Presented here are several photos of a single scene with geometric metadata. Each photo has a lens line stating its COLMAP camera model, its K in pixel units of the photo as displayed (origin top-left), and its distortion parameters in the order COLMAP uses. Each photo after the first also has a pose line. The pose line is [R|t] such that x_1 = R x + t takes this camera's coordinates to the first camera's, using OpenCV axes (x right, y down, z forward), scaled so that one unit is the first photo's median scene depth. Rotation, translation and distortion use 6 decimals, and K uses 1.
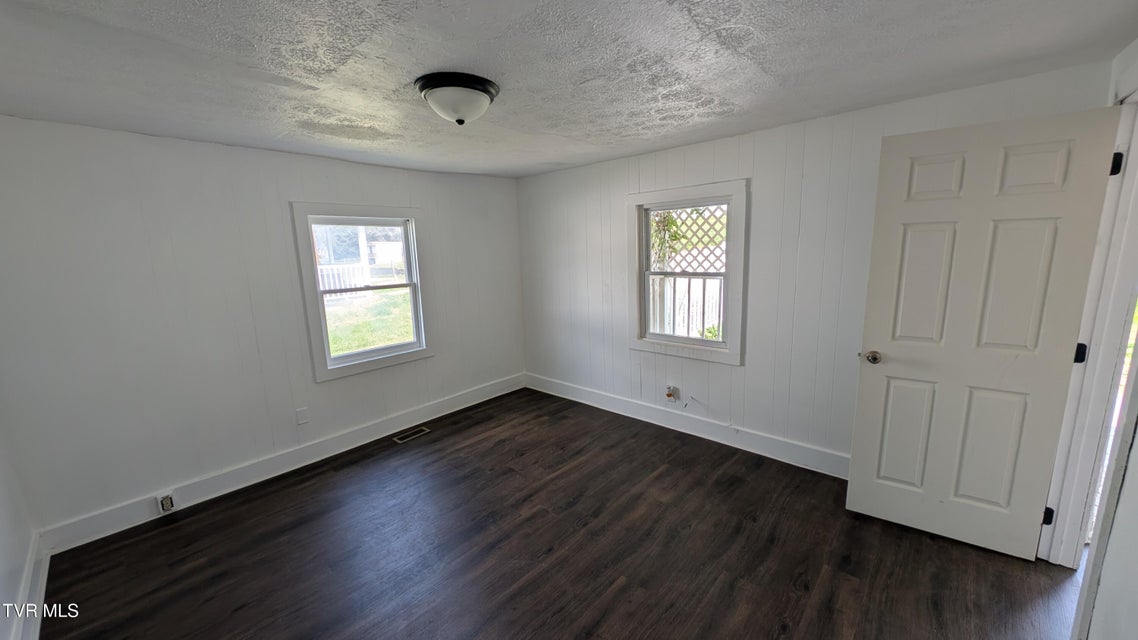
lens RADIAL K [[417.7, 0, 569.0], [0, 417.7, 320.0], [0, 0, 1]] dist [-0.001571, -0.000105]
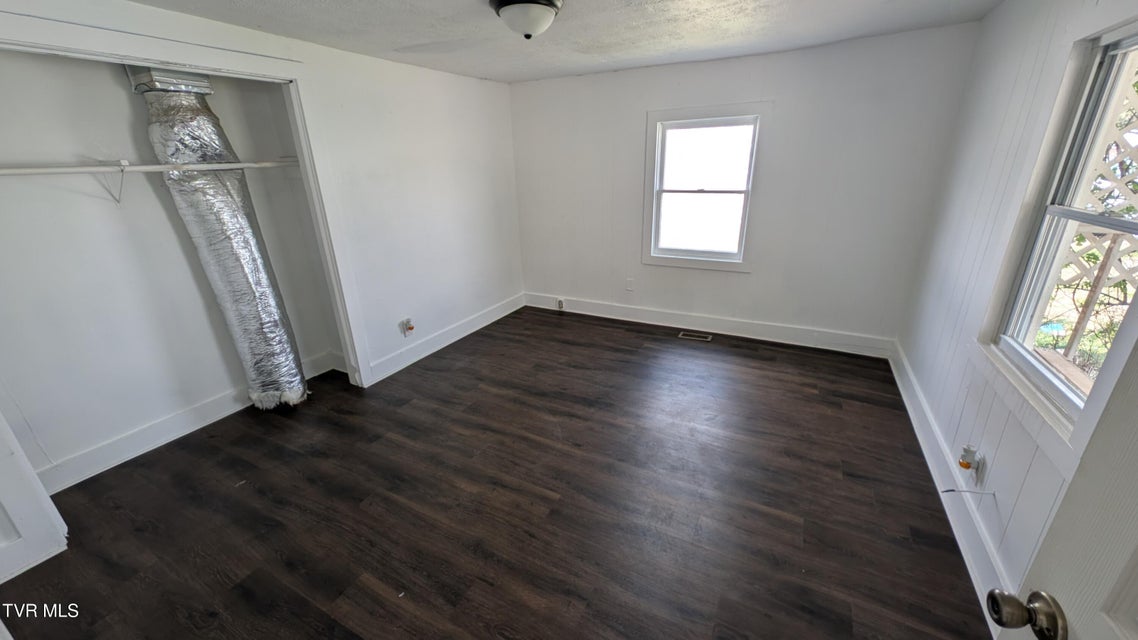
lens RADIAL K [[420.9, 0, 569.0], [0, 420.9, 320.0], [0, 0, 1]] dist [0.001585, -0.000205]
pose [[0.246193, 0.362021, -0.899072, 0.575723], [-0.147526, 0.930811, 0.334404, -0.087929], [0.957927, 0.050309, 0.282567, 0.447807]]
